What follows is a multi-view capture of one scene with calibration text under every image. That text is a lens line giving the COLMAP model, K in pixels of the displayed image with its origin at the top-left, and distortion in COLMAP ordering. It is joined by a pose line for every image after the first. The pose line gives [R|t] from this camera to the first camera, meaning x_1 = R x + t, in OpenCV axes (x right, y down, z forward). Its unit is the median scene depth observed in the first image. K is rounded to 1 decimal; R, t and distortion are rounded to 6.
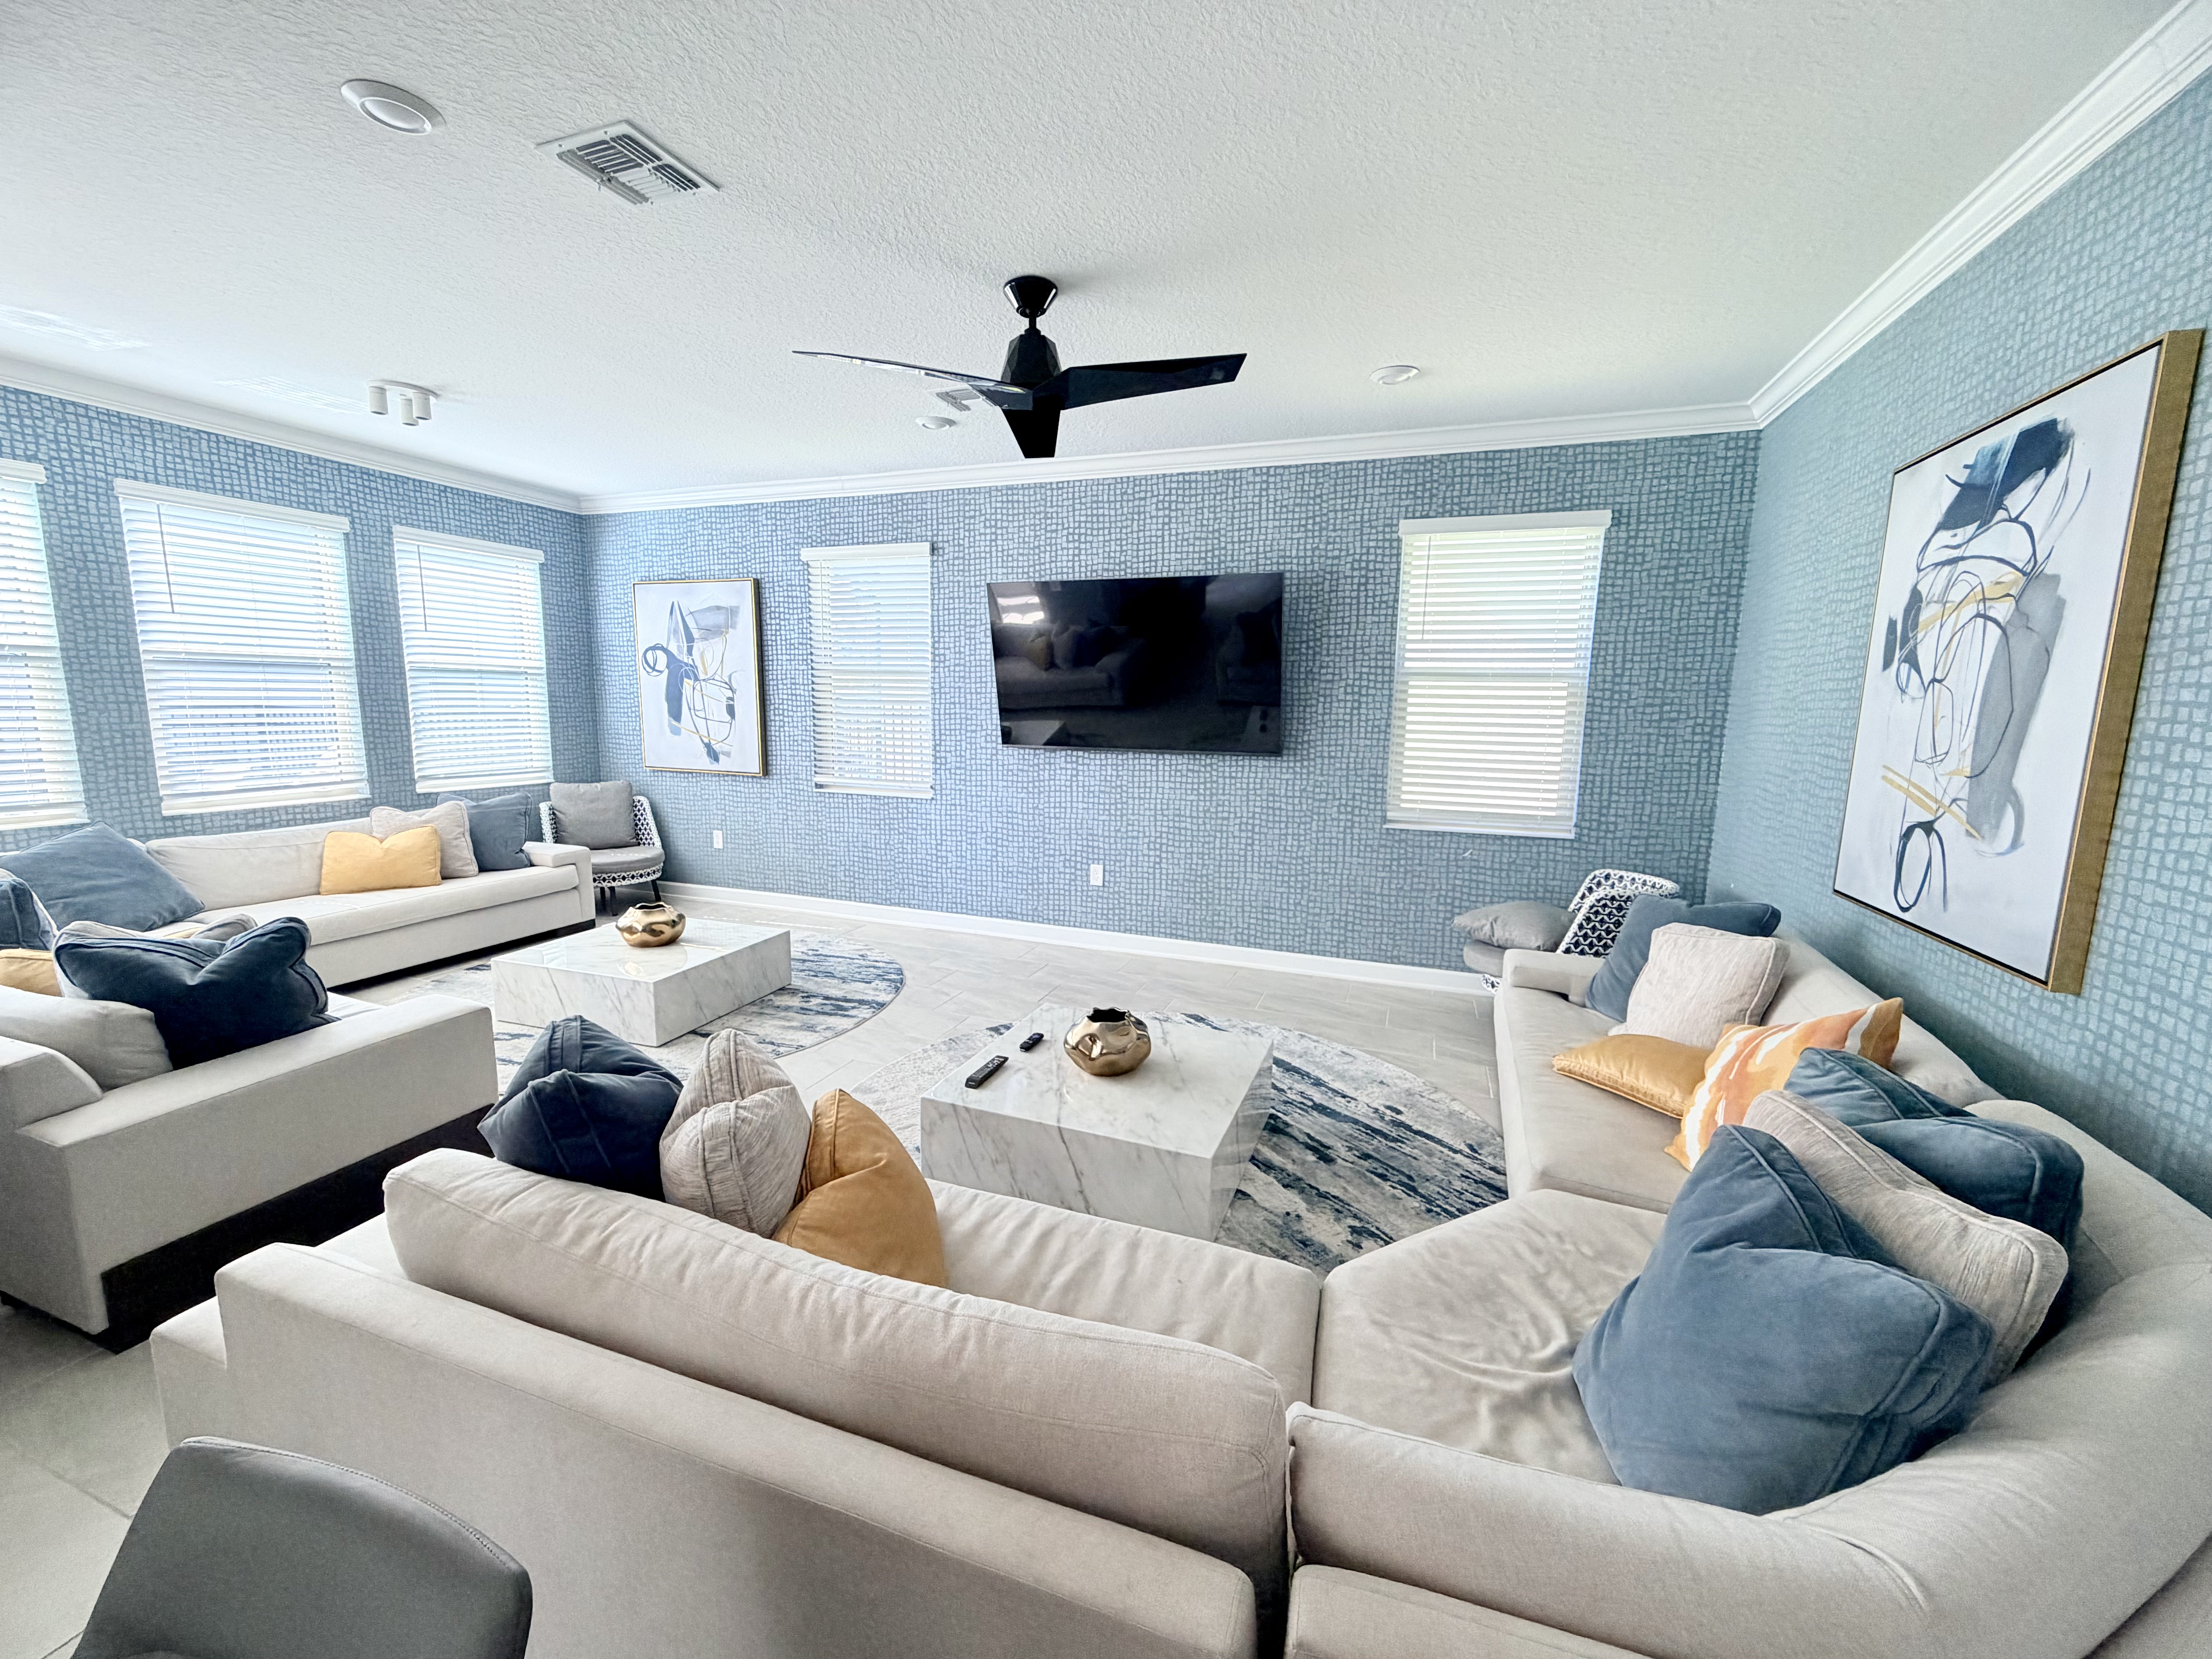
lens RADIAL K [[877.5, 0, 1099.2], [0, 877.5, 828.0], [0, 0, 1]] dist [-0.000535, -0.000165]
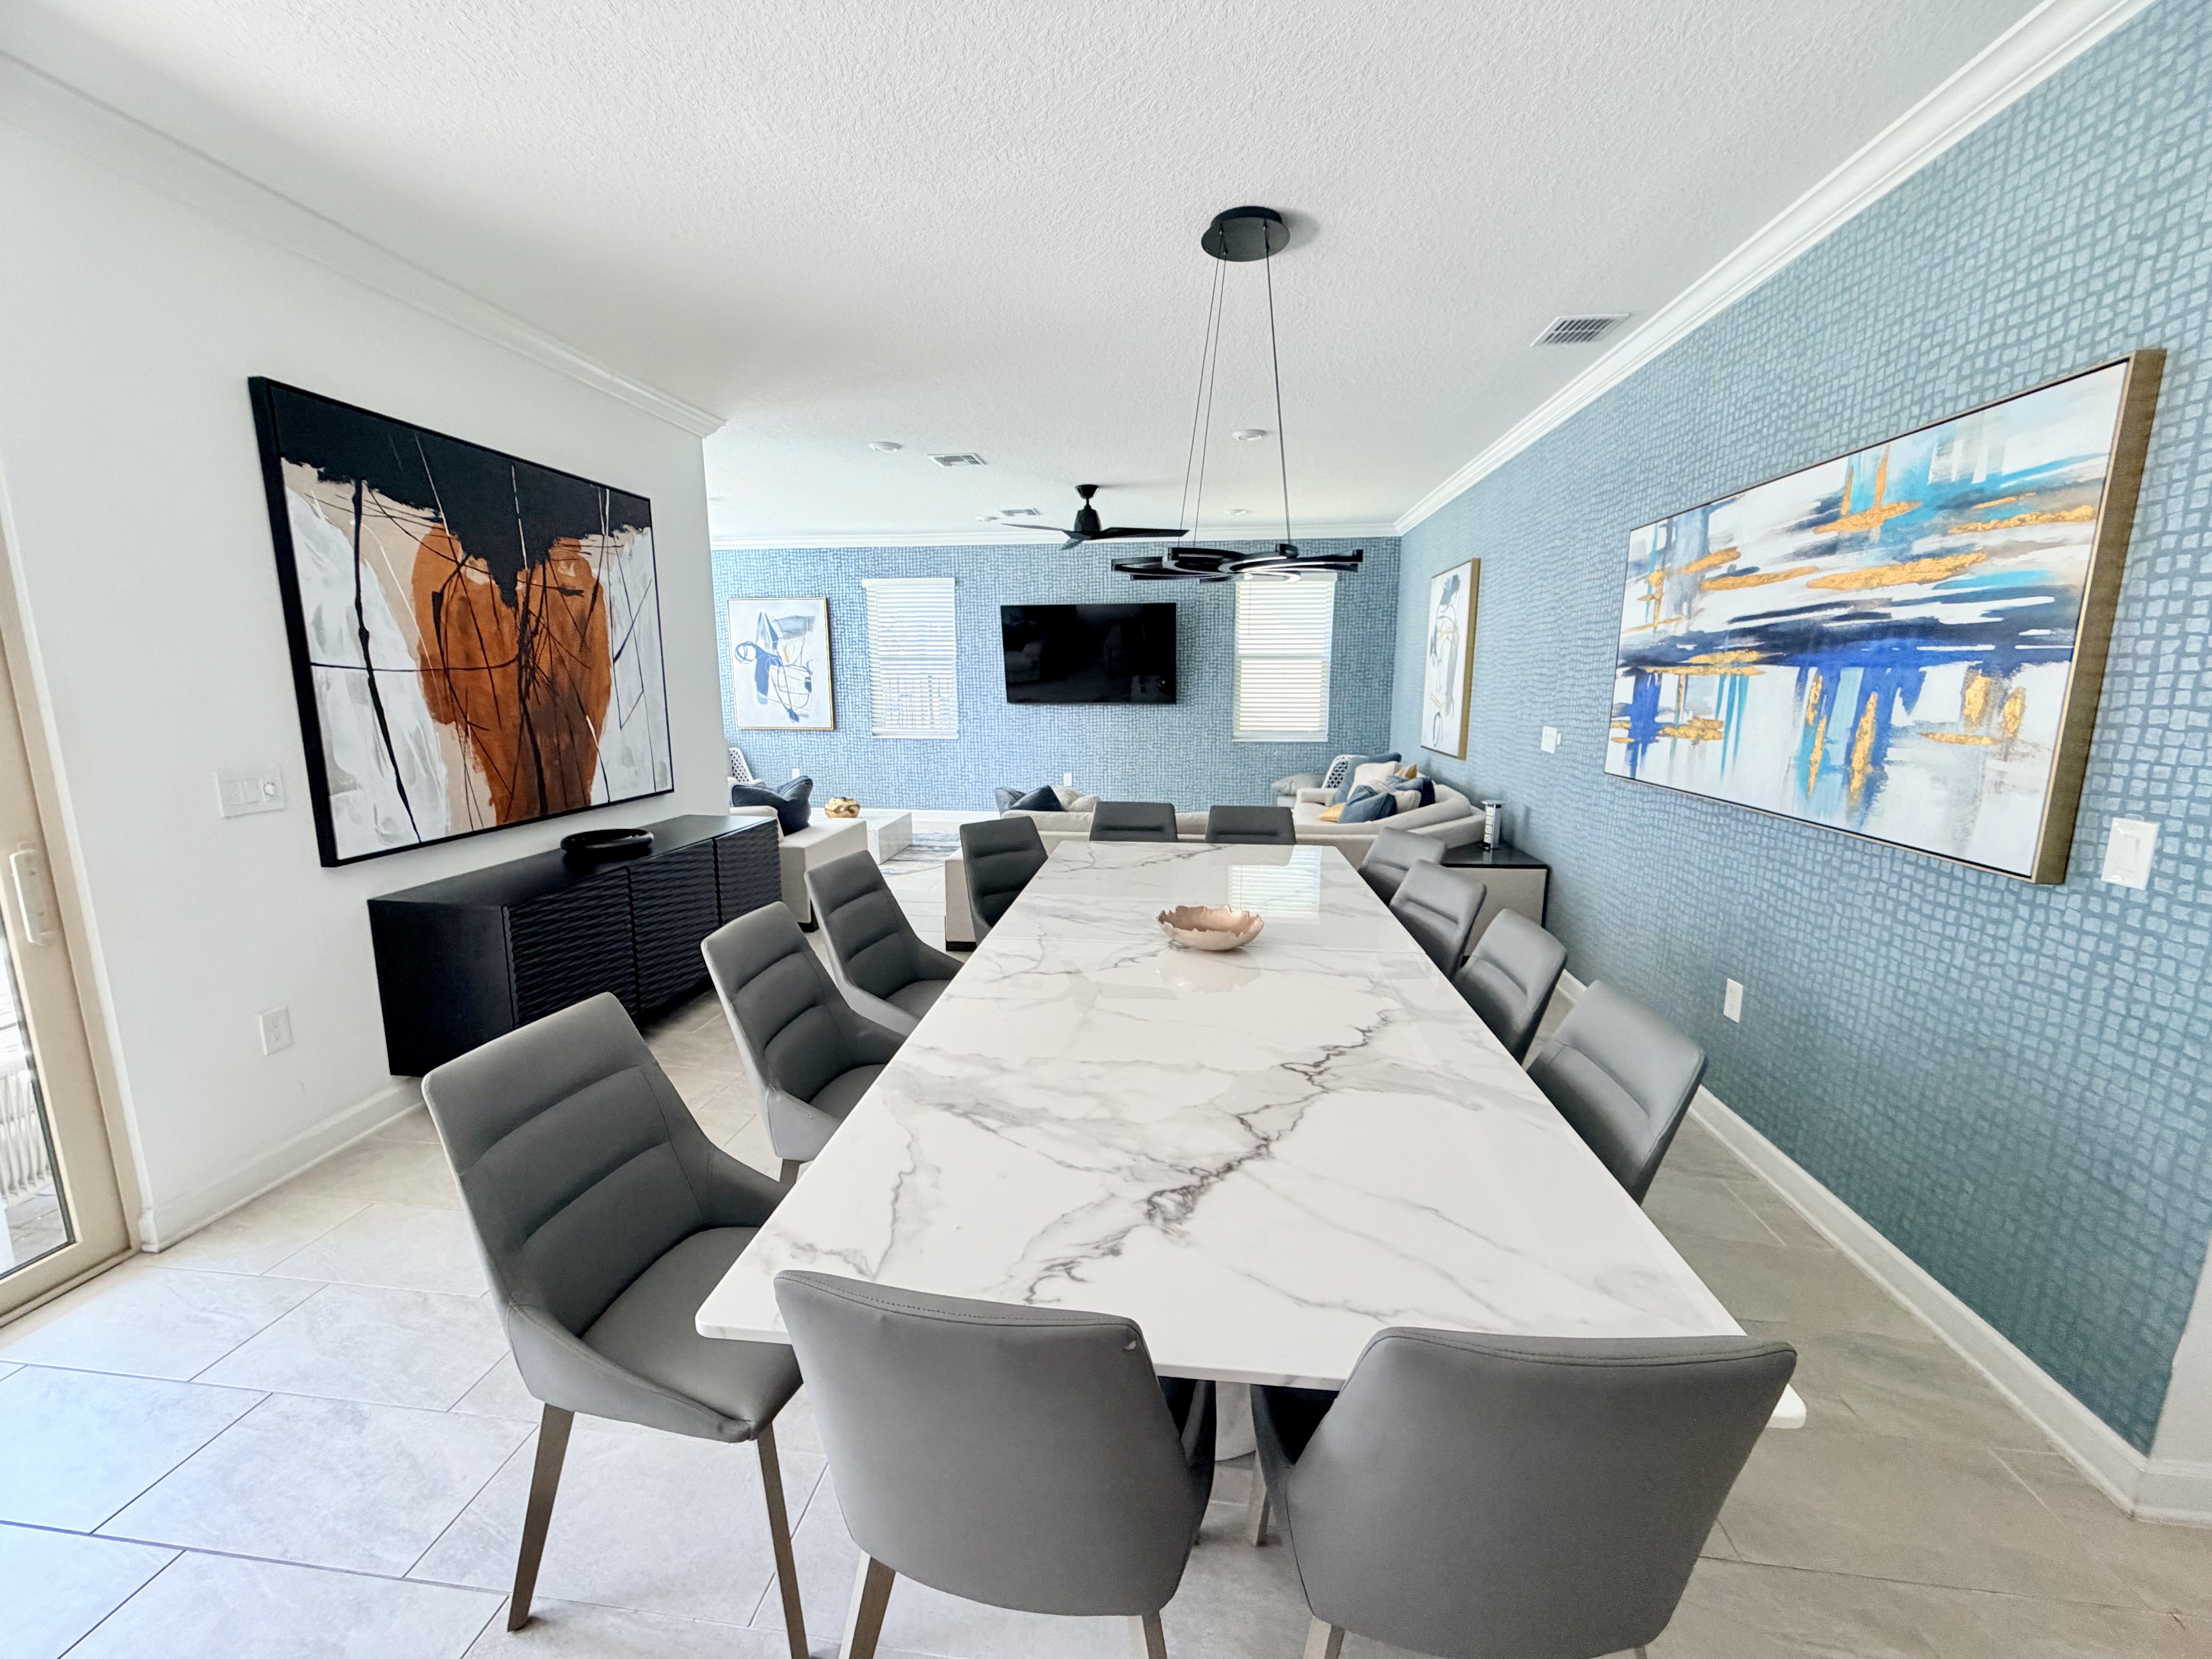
lens RADIAL K [[877.5, 0, 1103.3], [0, 877.5, 827.3], [0, 0, 1]] dist [-0.000535, -0.000165]
pose [[0.973374, -0.057923, 0.221783, -0.290833], [0.051391, 0.998061, 0.035116, 0.082401], [-0.223387, -0.022783, 0.974463, -0.596387]]
